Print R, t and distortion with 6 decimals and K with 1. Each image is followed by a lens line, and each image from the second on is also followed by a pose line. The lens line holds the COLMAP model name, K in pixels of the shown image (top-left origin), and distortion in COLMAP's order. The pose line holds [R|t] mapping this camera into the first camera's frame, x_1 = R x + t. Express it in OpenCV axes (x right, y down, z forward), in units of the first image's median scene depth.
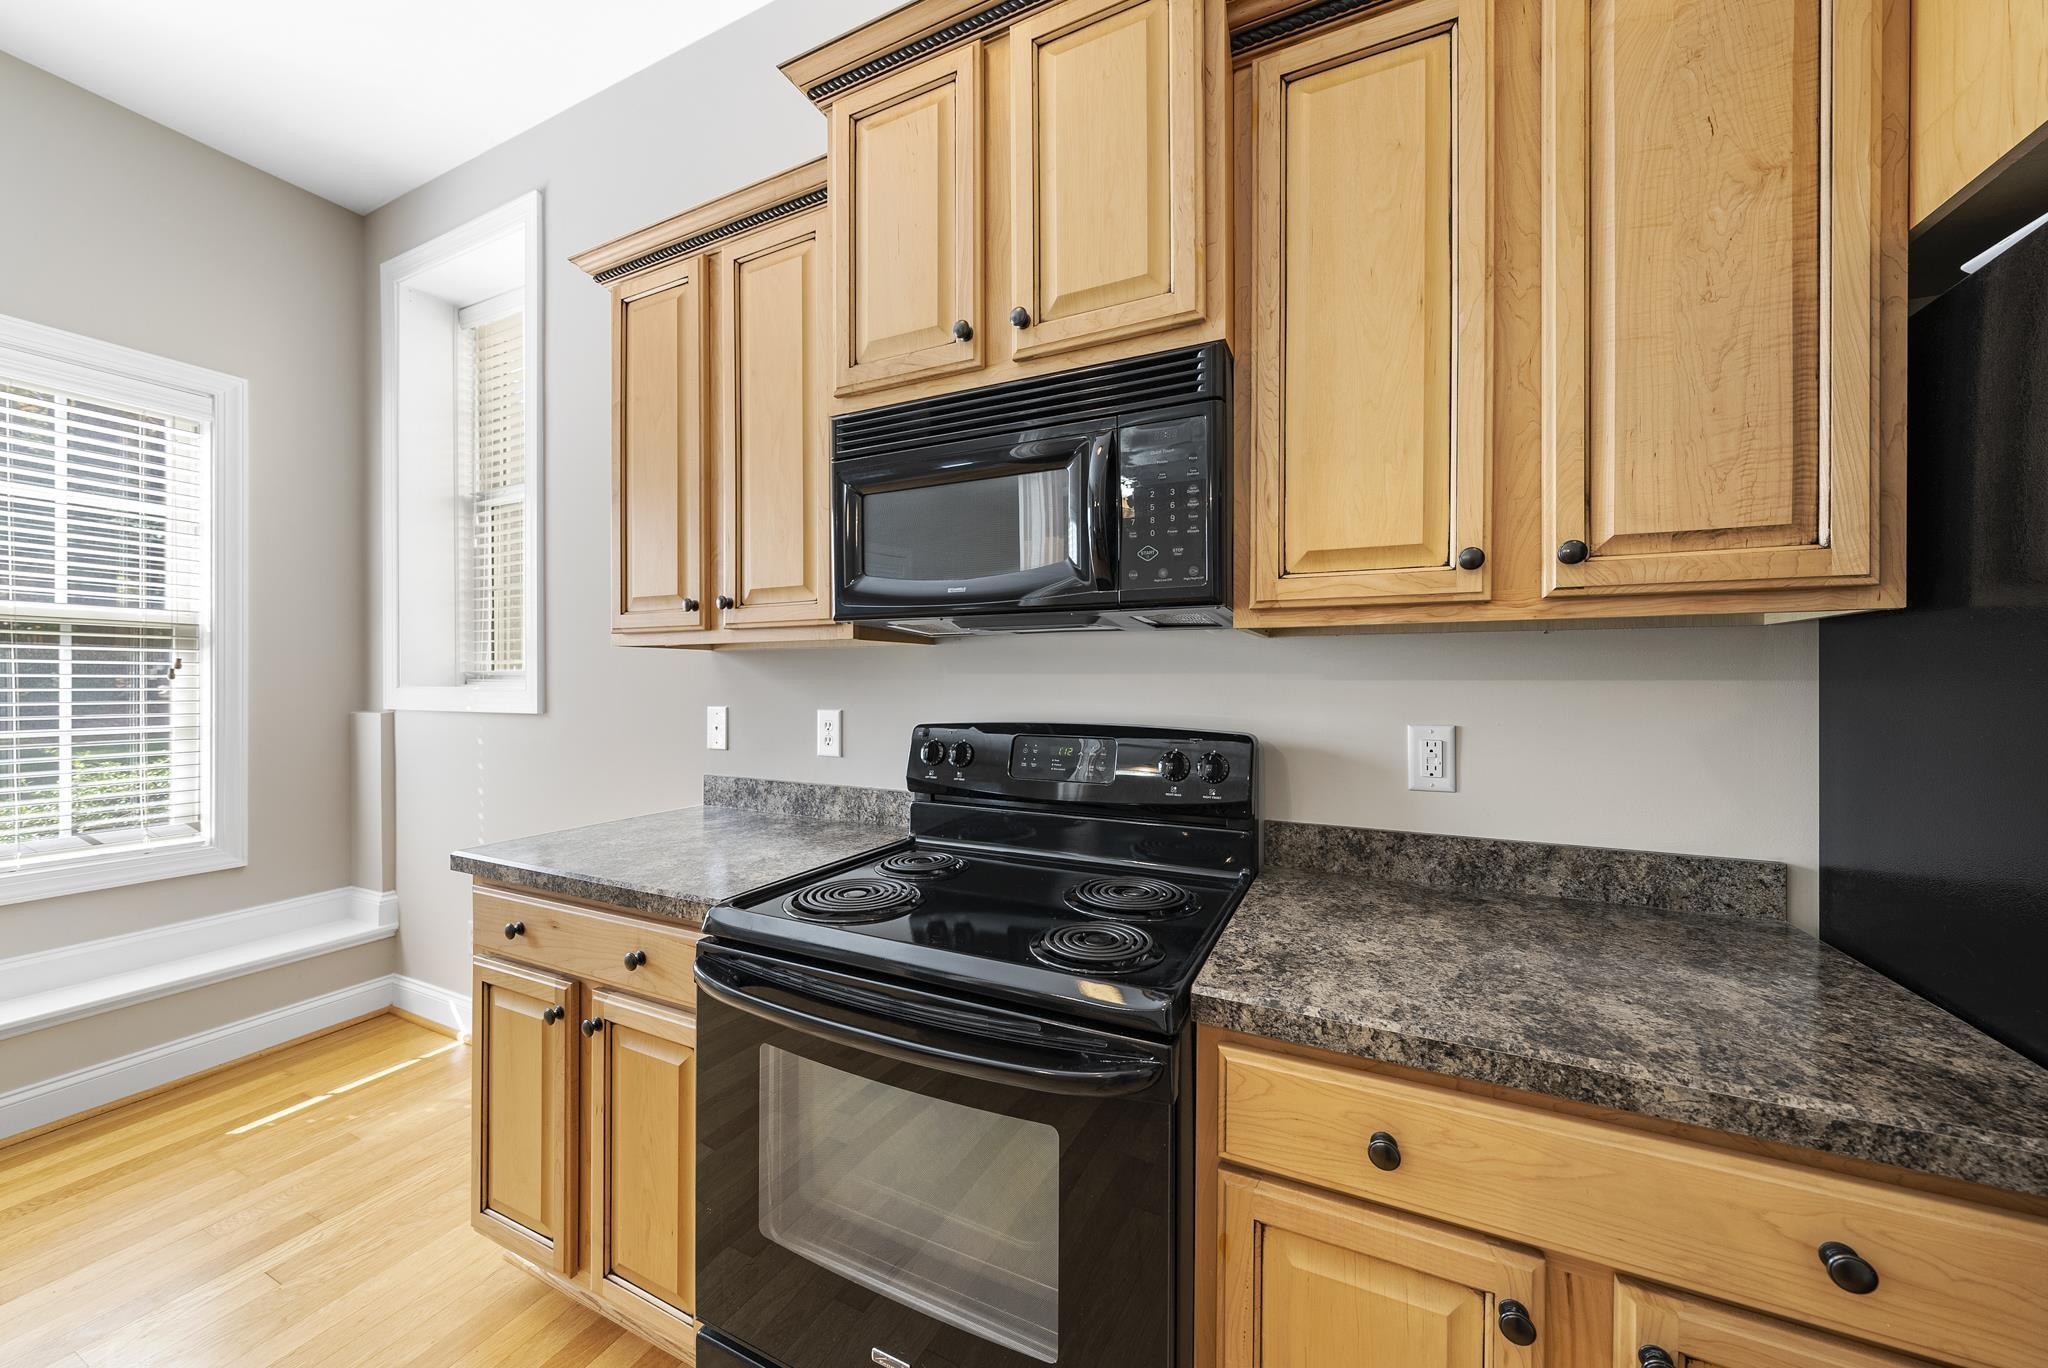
lens RADIAL K [[723.2, 0, 1035.4], [0, 723.2, 677.1], [0, 0, 1]] dist [-0.003294, 0.000000]
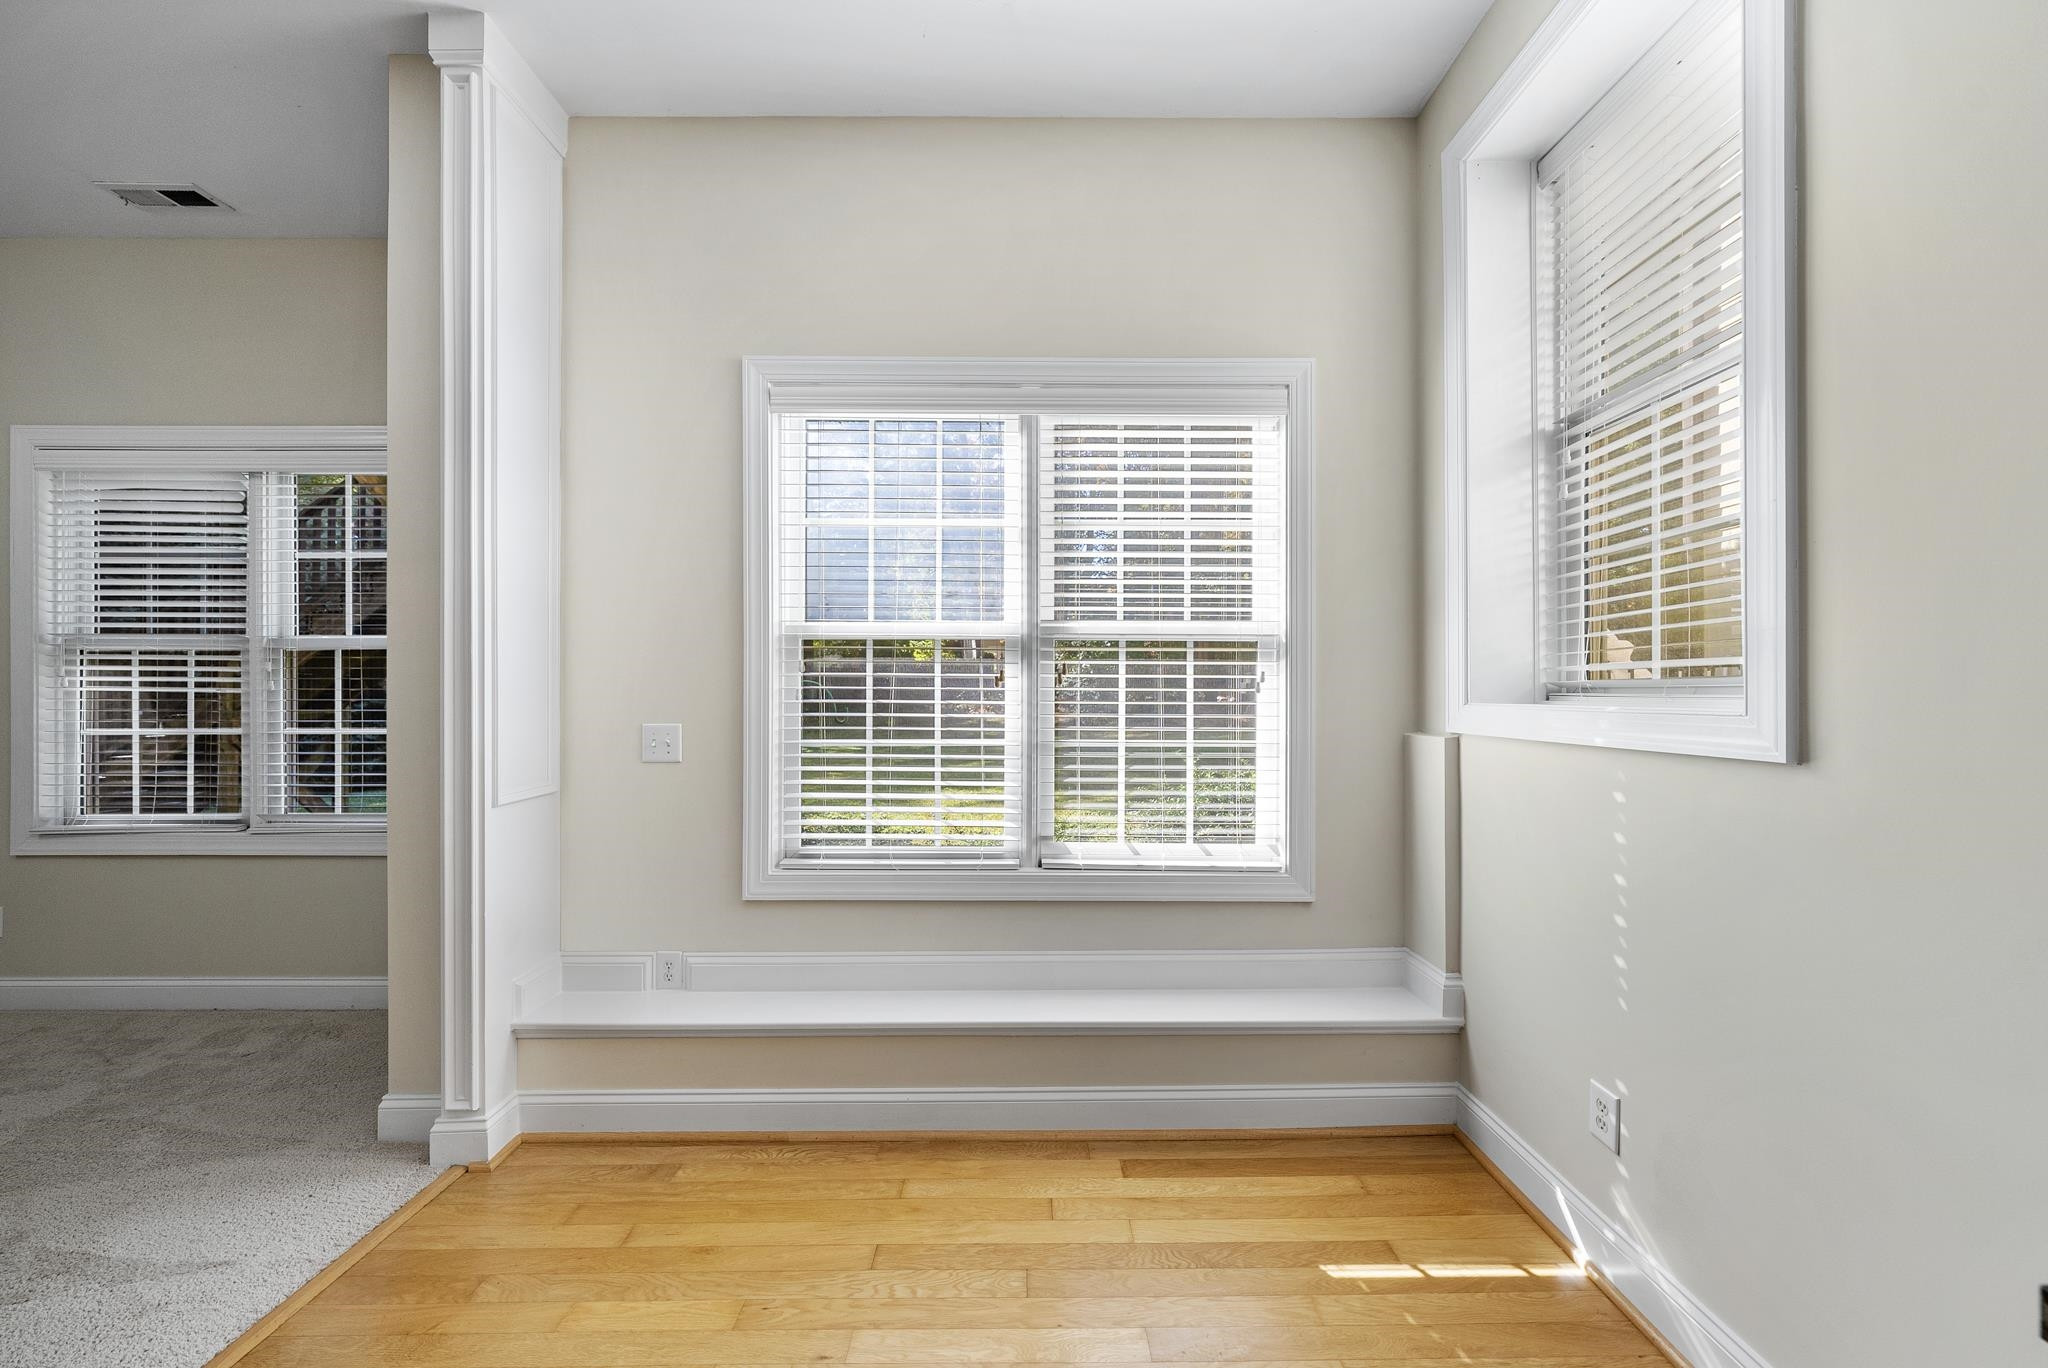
lens RADIAL K [[817.1, 0, 1006.7], [0, 817.1, 693.3], [0, 0, 1]] dist [-0.001869, 0.000351]
pose [[0.416010, -0.000121, -0.909360, -0.417739], [-0.000053, 1.000000, -0.000157, 0.004537], [0.909360, 0.000114, 0.416010, 0.289594]]
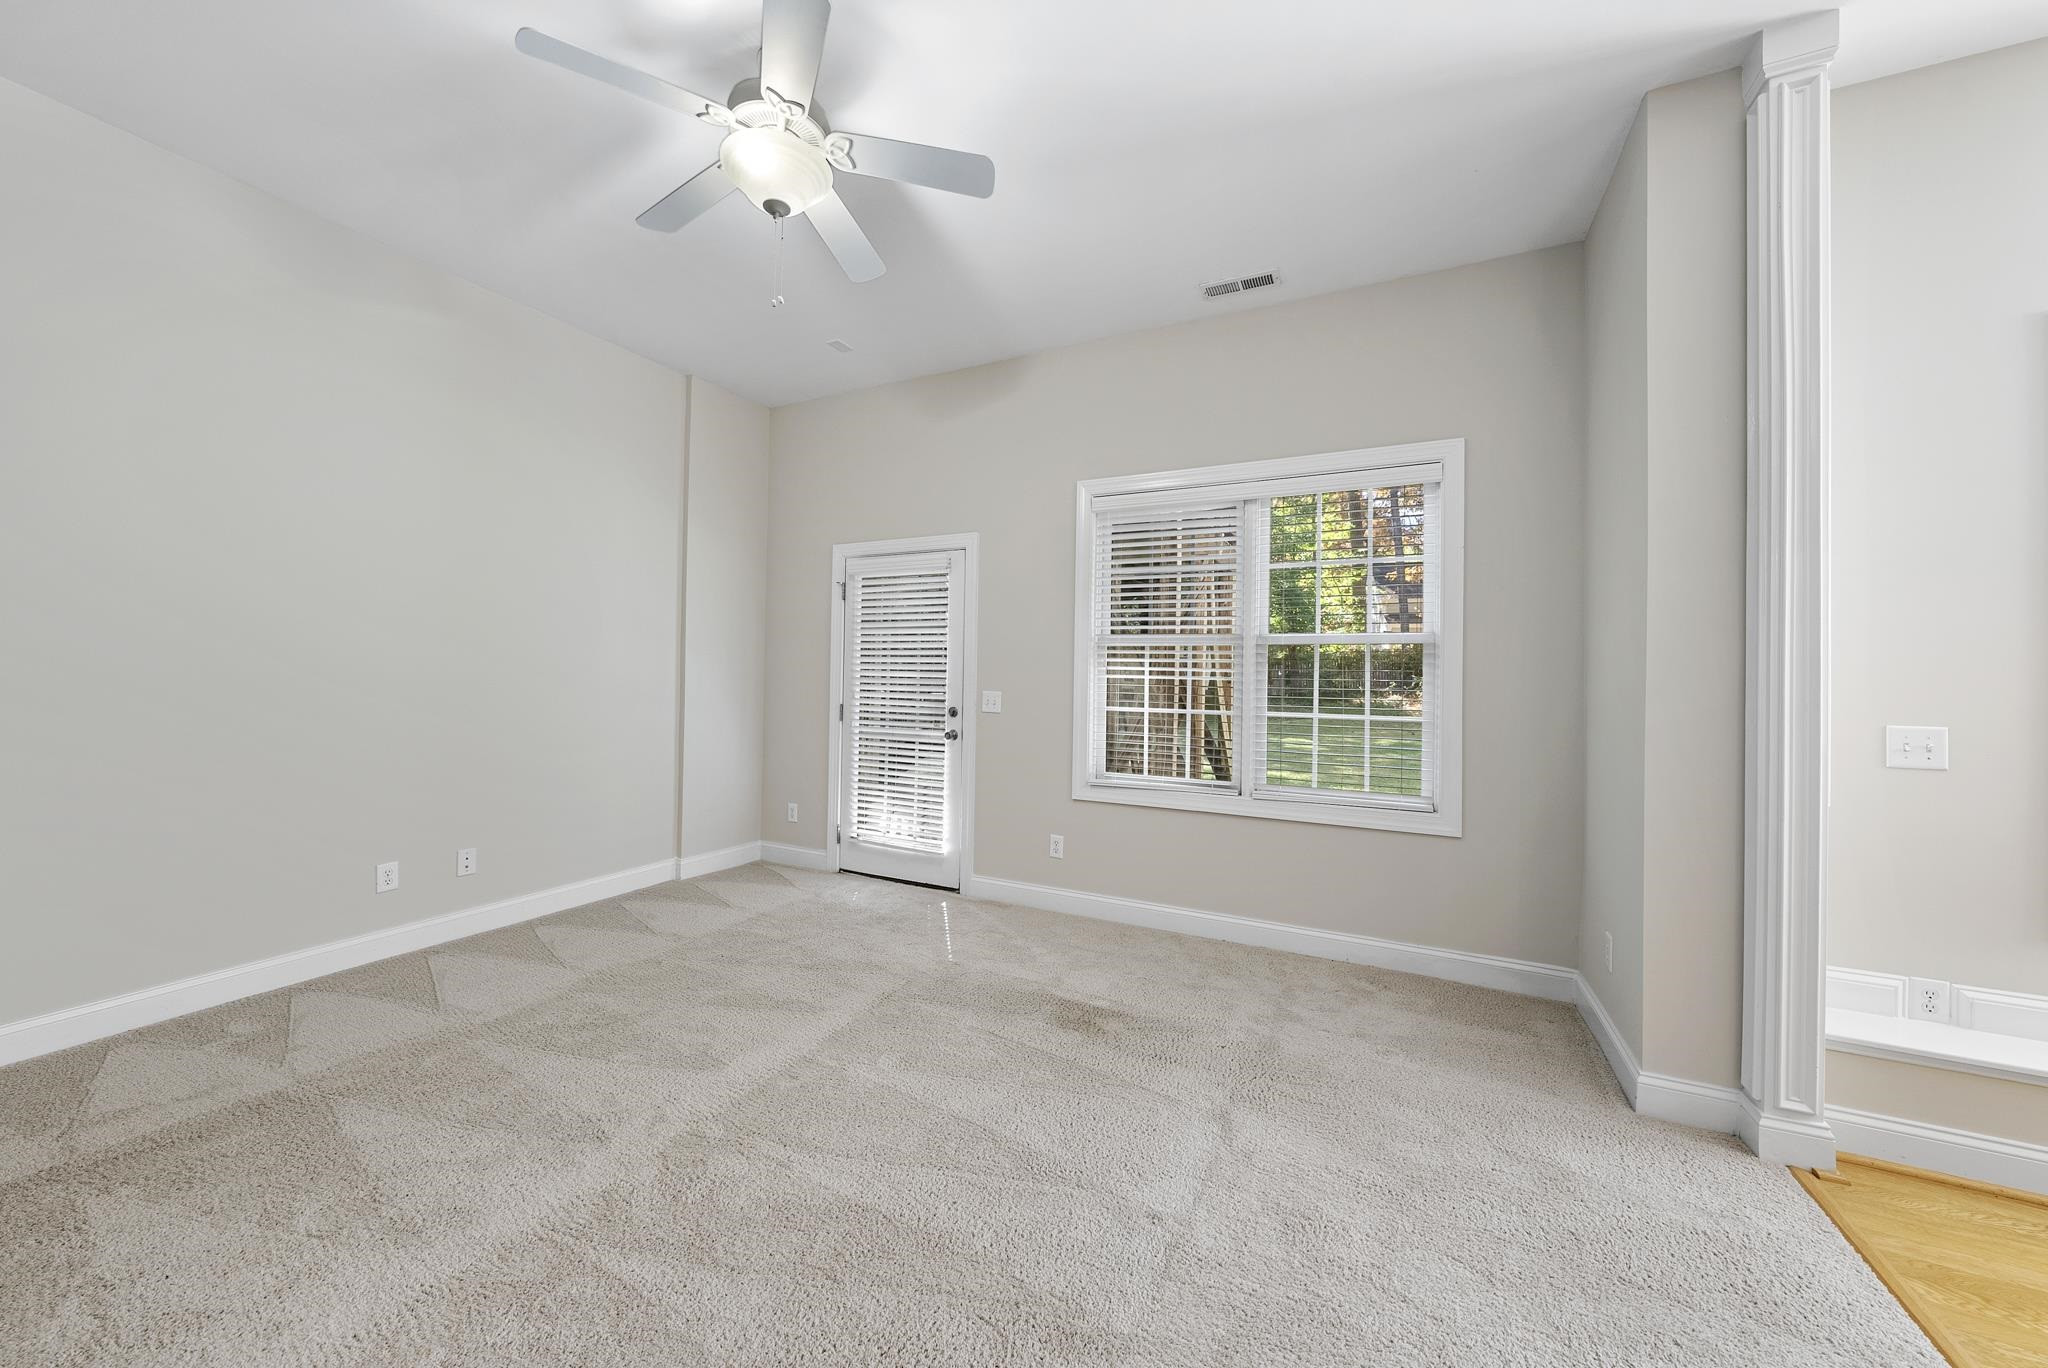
lens RADIAL K [[723.2, 0, 1017.1], [0, 723.2, 667.1], [0, 0, 1]] dist [-0.003294, 0.000000]
pose [[-0.018446, -0.015317, -0.999713, -0.753875], [-0.017449, 0.999735, -0.014996, 0.004659], [0.999678, 0.017167, -0.018708, -0.924641]]
